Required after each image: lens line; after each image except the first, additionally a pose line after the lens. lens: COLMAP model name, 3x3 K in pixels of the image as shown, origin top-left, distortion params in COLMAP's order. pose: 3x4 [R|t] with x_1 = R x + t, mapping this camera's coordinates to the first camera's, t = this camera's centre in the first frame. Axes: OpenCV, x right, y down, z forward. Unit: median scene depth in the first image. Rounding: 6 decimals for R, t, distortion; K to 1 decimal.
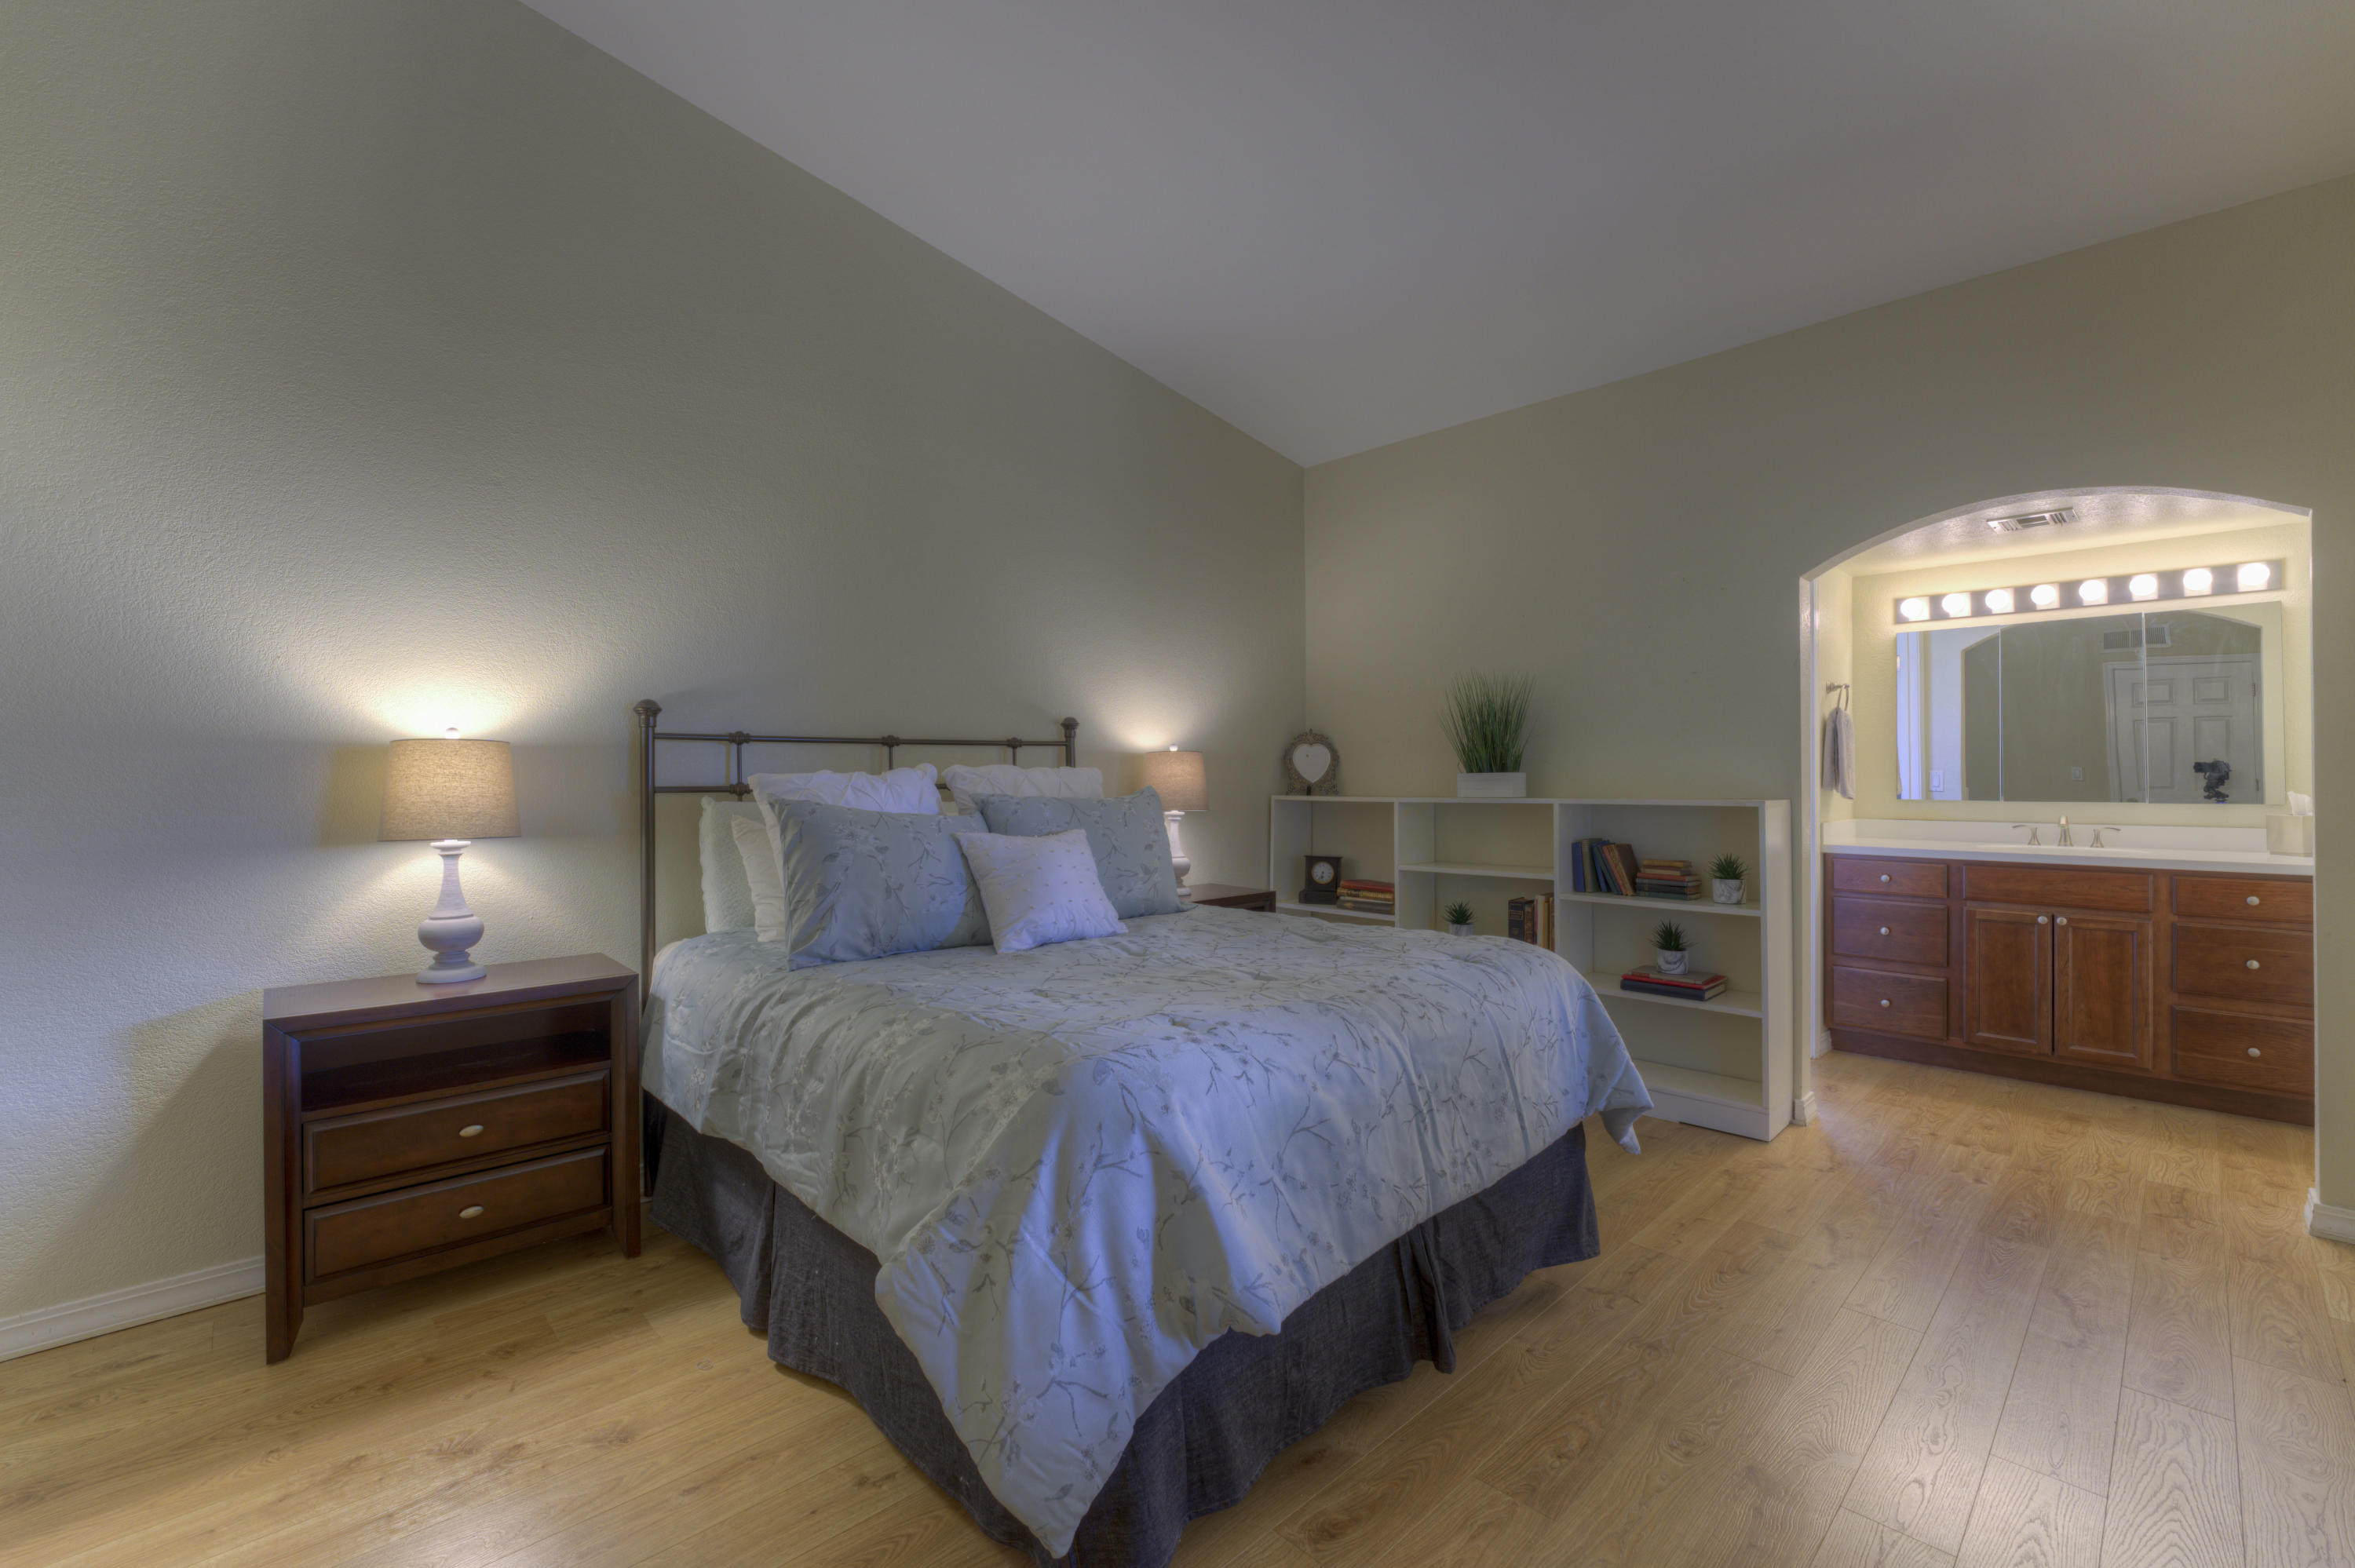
lens RADIAL K [[950.2, 0, 1187.5], [0, 950.2, 763.7], [0, 0, 1]] dist [-0.024672, 0.002902]
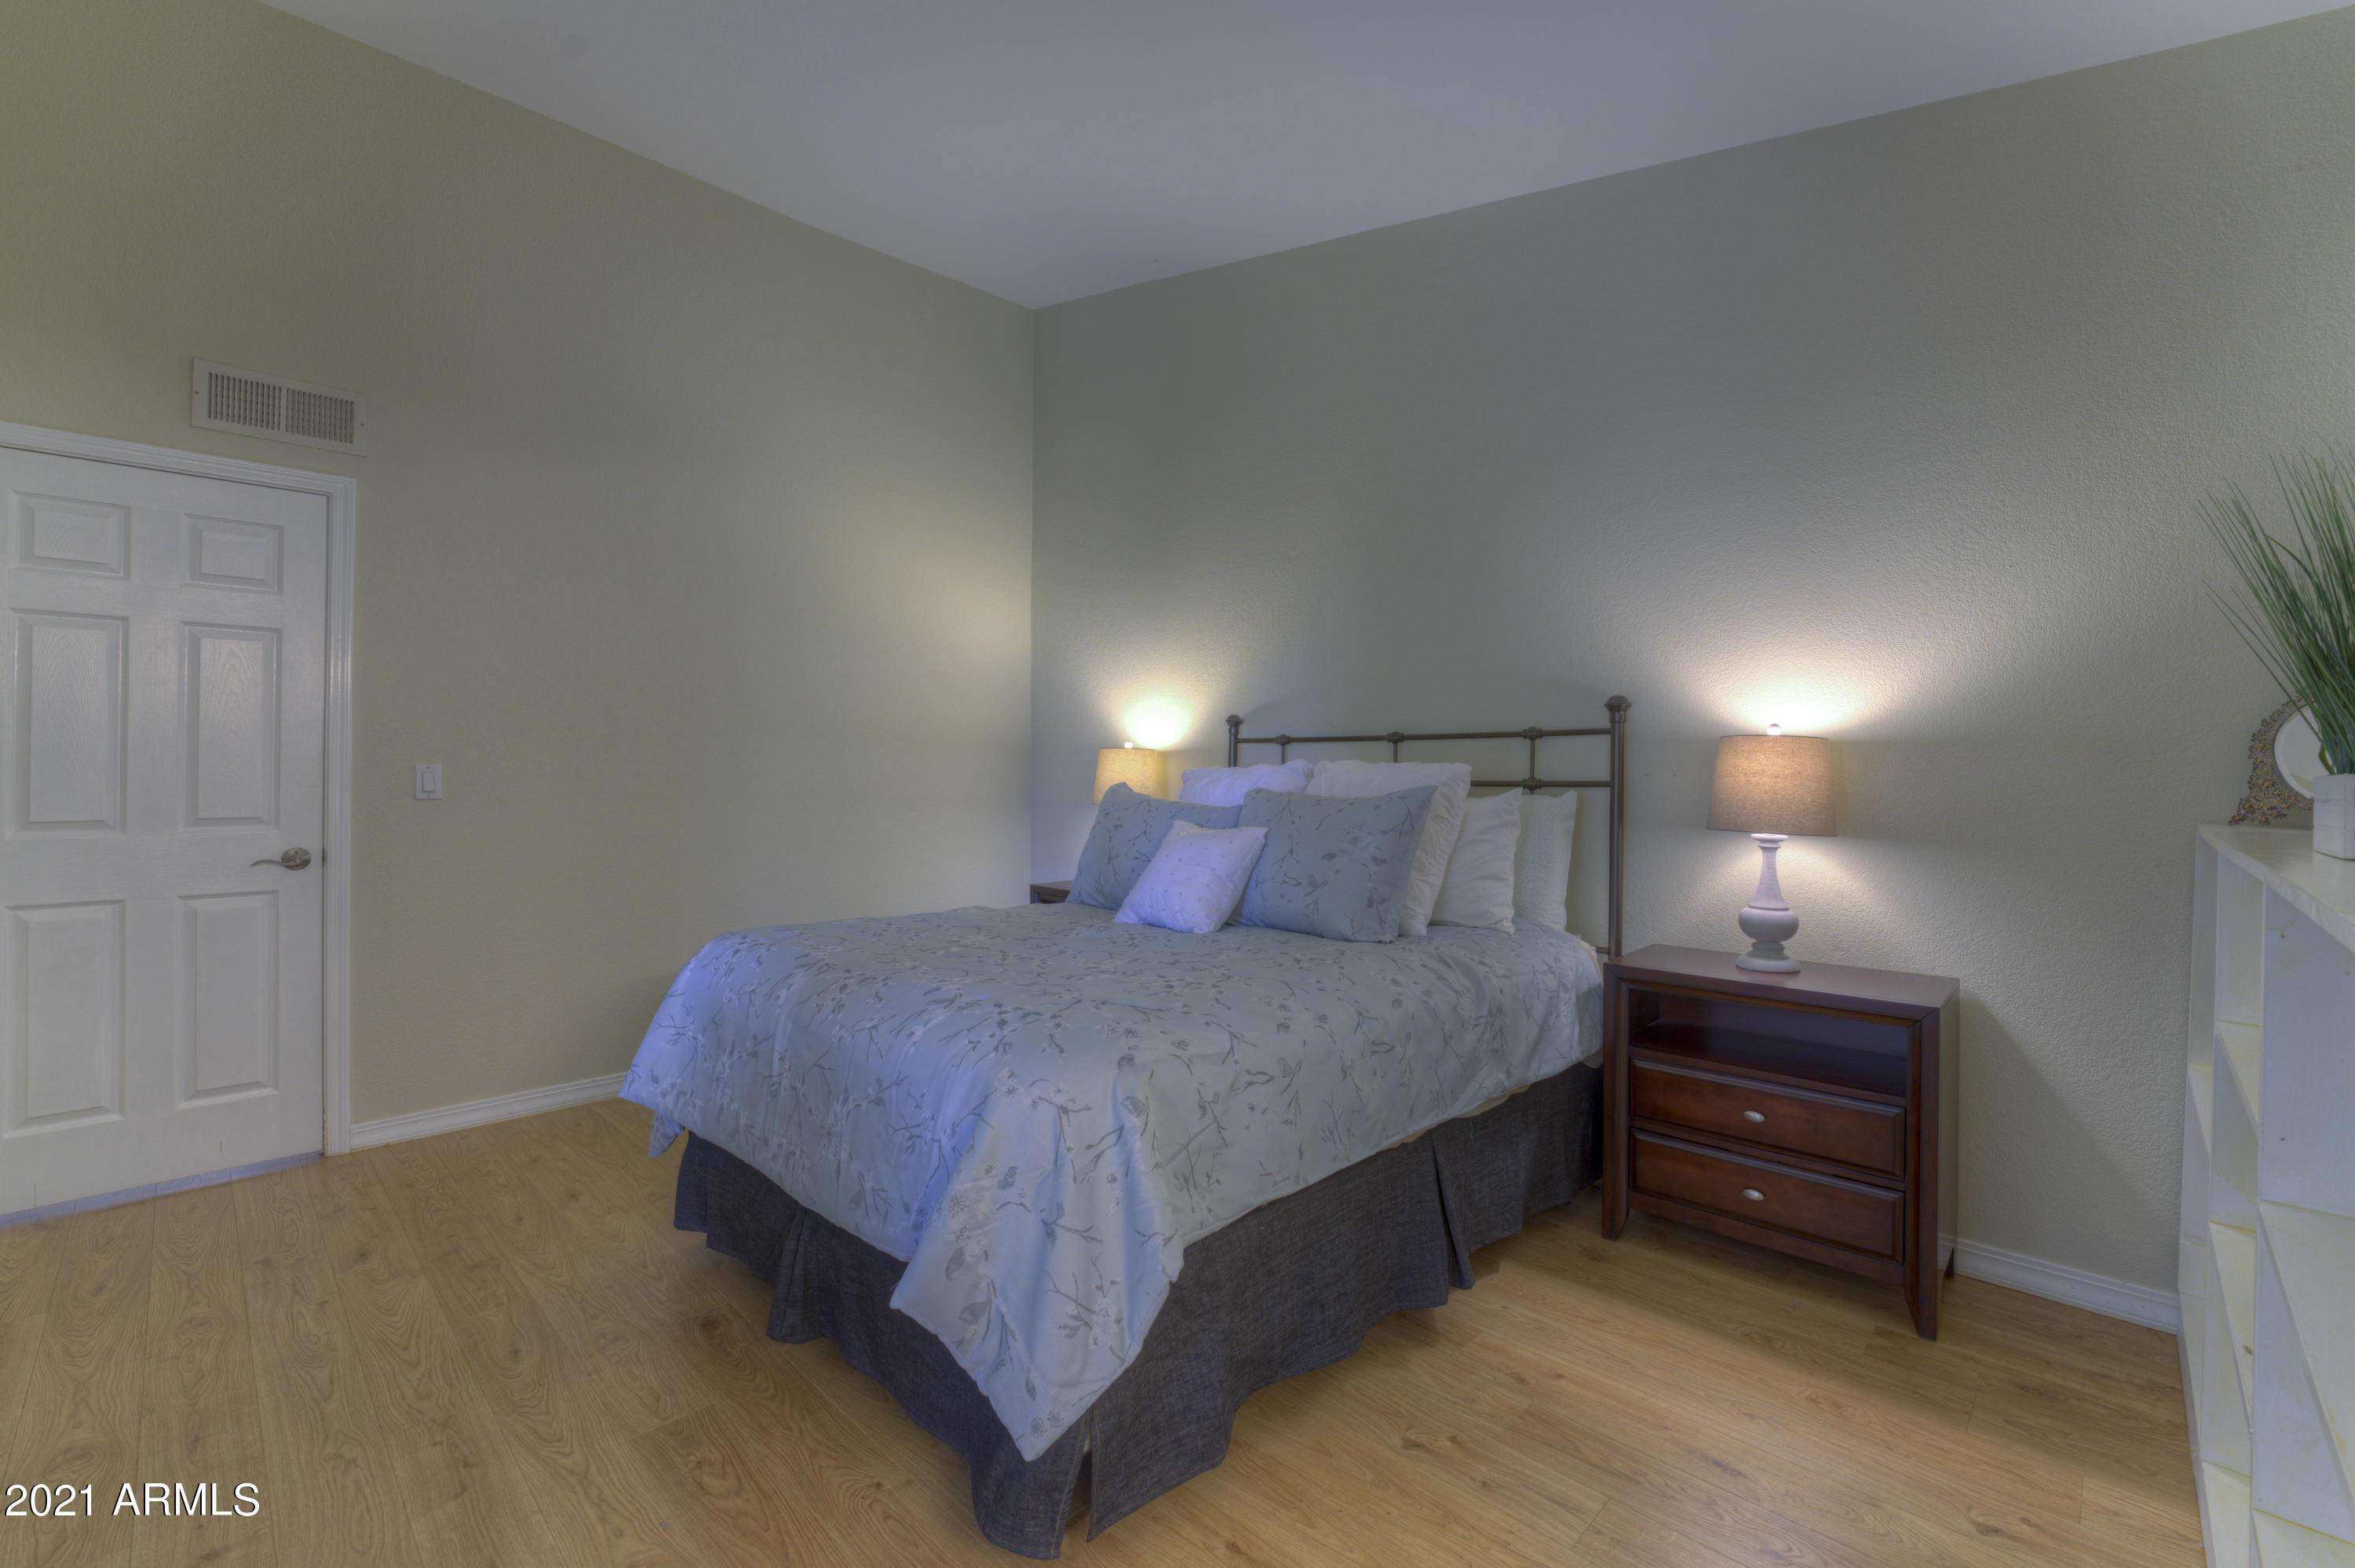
lens RADIAL K [[1005.6, 0, 1155.9], [0, 1005.6, 767.8], [0, 0, 1]] dist [-0.019187, 0.001155]
pose [[0.026384, 0.002706, -0.999648, 0.301529], [0.007490, 0.999968, 0.002905, 0.001063], [0.999624, -0.007564, 0.026363, 0.302011]]
